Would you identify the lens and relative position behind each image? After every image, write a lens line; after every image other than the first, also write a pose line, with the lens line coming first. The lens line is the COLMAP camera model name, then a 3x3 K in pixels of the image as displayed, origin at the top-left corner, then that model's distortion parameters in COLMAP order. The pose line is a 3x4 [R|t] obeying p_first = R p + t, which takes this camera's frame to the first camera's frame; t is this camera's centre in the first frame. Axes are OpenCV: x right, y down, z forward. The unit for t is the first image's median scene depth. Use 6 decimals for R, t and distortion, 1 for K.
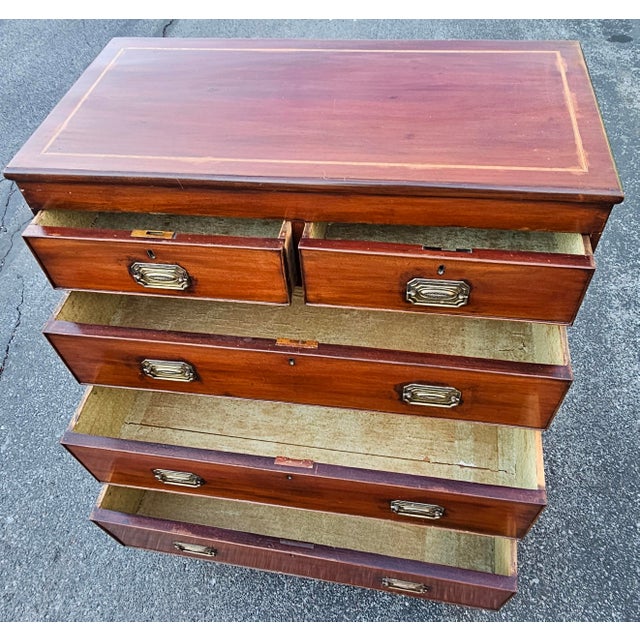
lens RADIAL K [[535.4, 0, 329.9], [0, 535.4, 312.7], [0, 0, 1]] dist [0.005994, 0.000881]
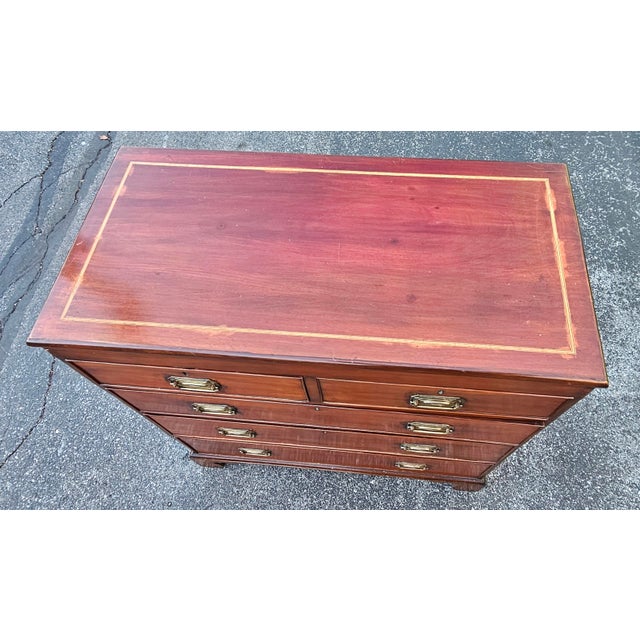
lens RADIAL K [[444.0, 0, 346.0], [0, 444.0, 285.0], [0, 0, 1]] dist [0.003406, 0.000494]
pose [[0.999129, -0.024949, 0.033442, -0.004762], [0.019735, 0.988783, 0.148049, -0.252337], [-0.036760, -0.147261, 0.988414, 0.069083]]
